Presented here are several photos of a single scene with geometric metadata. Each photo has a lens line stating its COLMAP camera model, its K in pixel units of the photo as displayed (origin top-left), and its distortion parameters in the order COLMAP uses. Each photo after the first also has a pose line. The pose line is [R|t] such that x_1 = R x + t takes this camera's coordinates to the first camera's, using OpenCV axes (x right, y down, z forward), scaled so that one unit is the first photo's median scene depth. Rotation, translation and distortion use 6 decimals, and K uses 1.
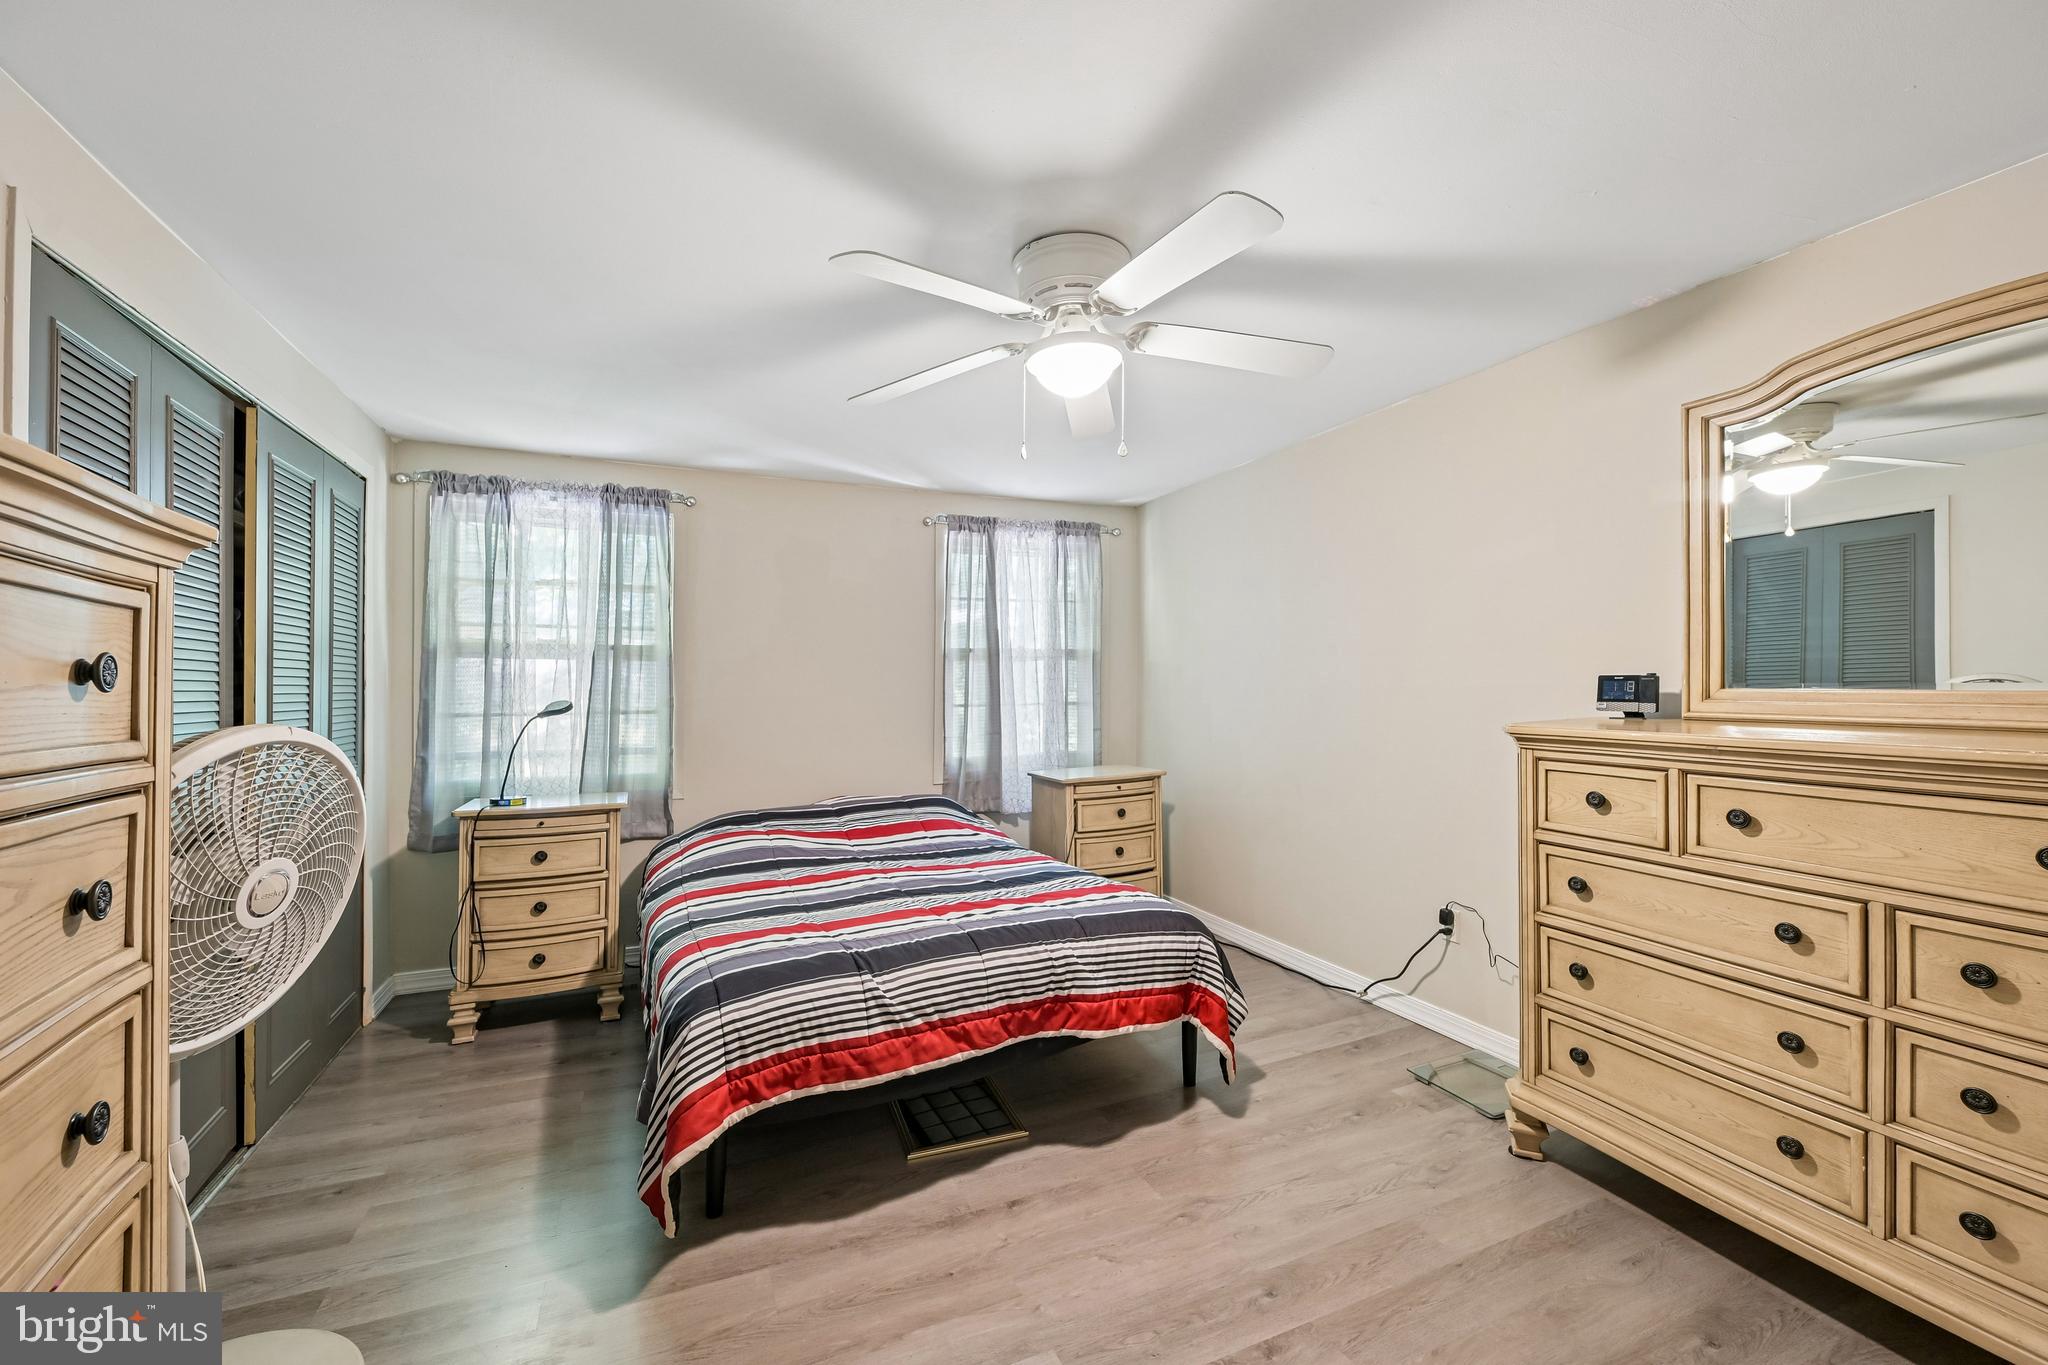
lens RADIAL K [[814.1, 0, 1035.3], [0, 814.1, 680.8], [0, 0, 1]] dist [-0.000814, 0.000343]
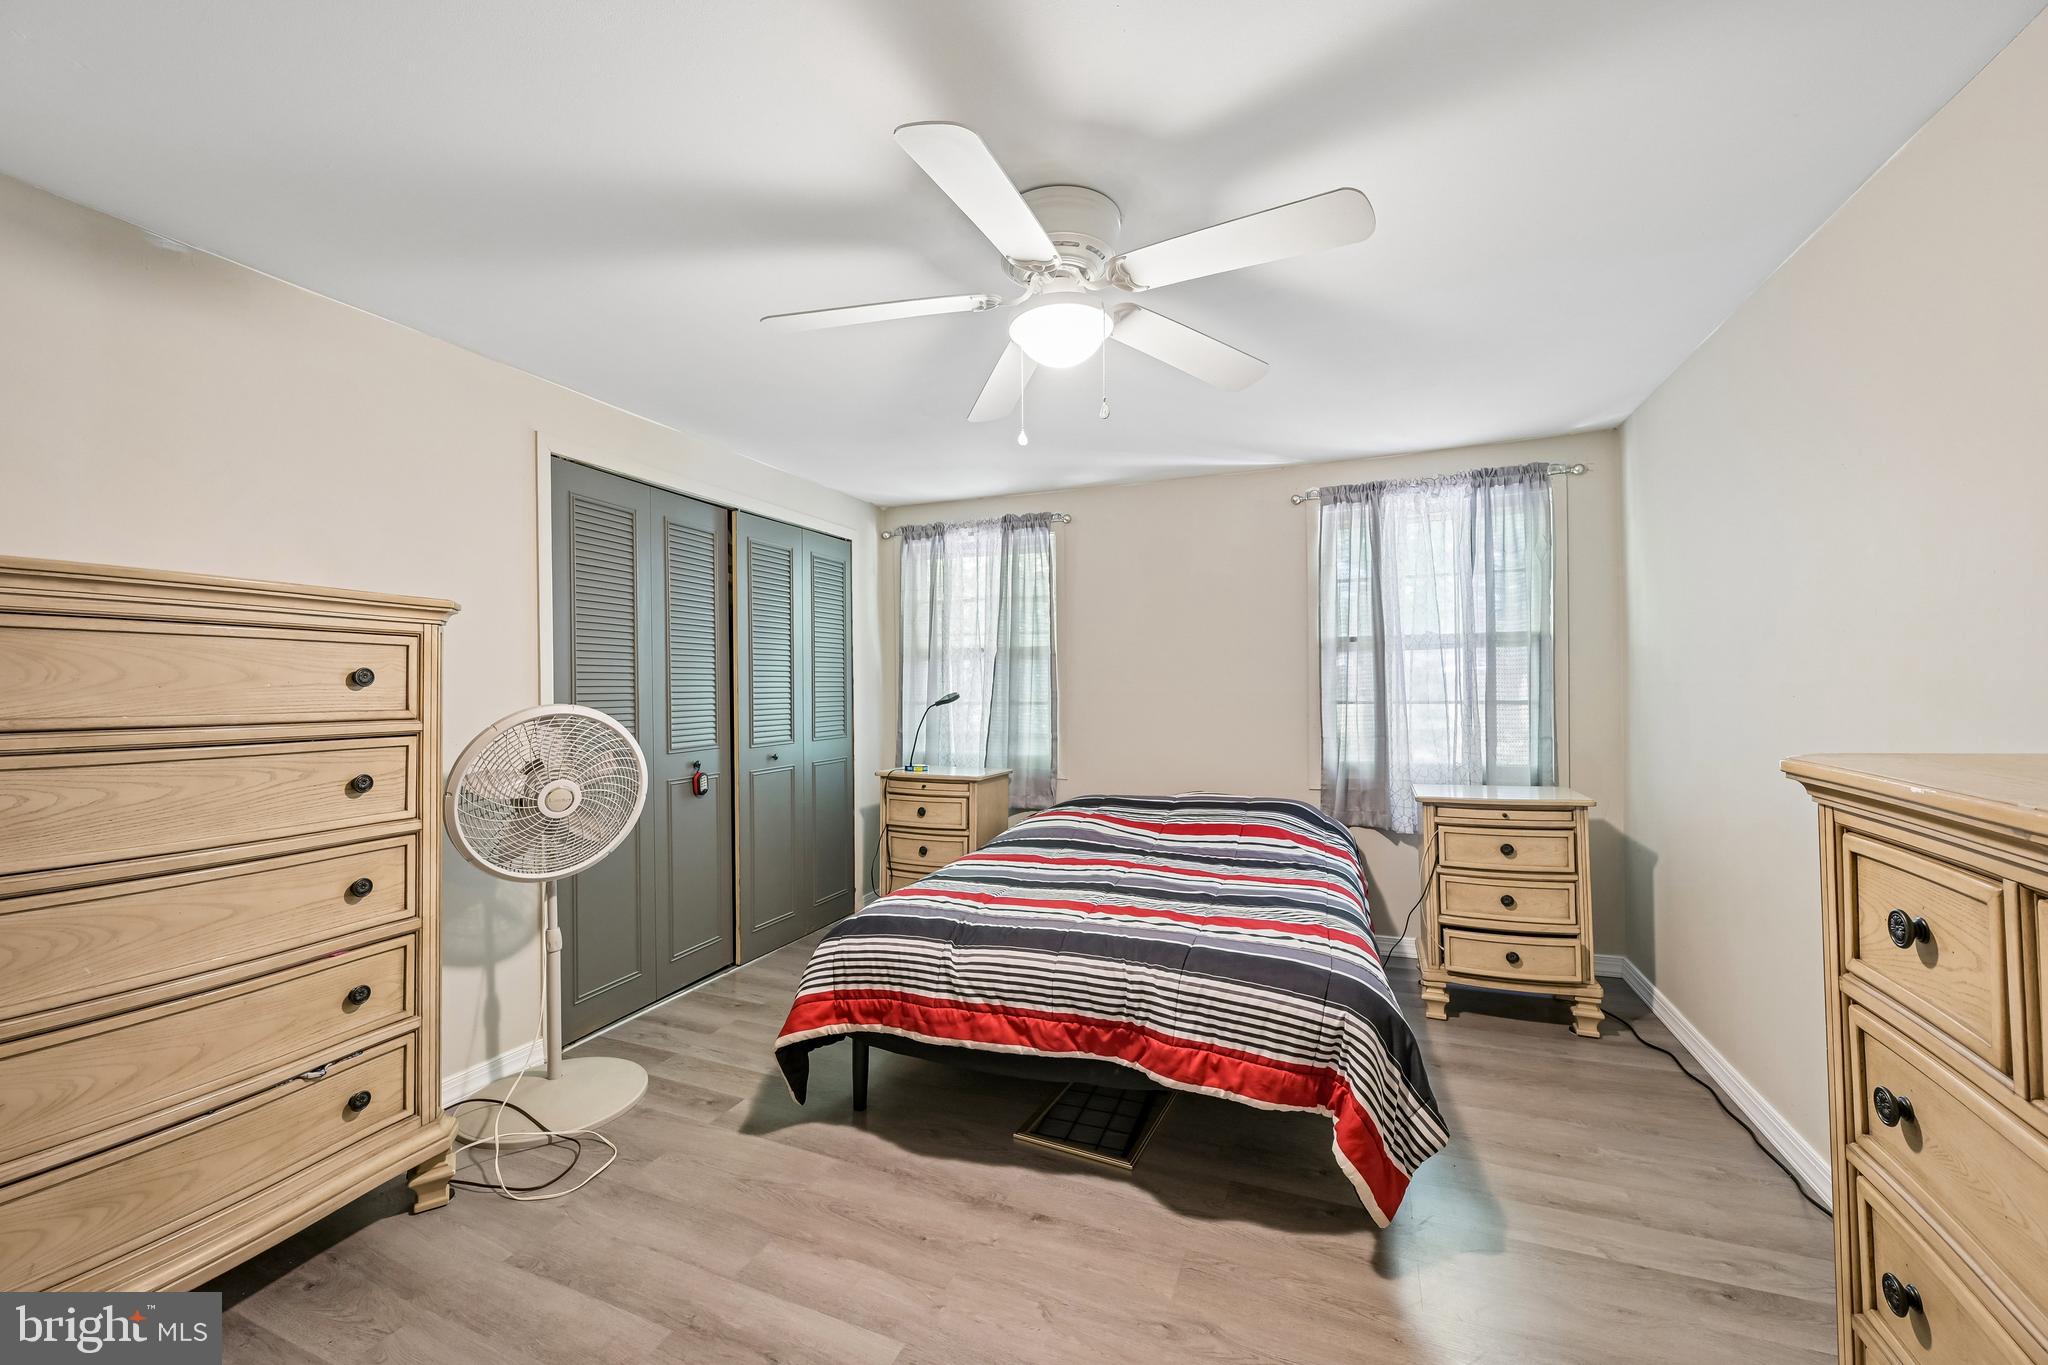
lens RADIAL K [[814.1, 0, 1028.7], [0, 814.1, 666.8], [0, 0, 1]] dist [-0.000814, 0.000343]
pose [[0.689741, -0.013533, -0.723929, 0.456341], [0.007160, 0.999904, -0.011870, 0.000369], [0.724021, 0.003004, 0.689772, 0.219046]]
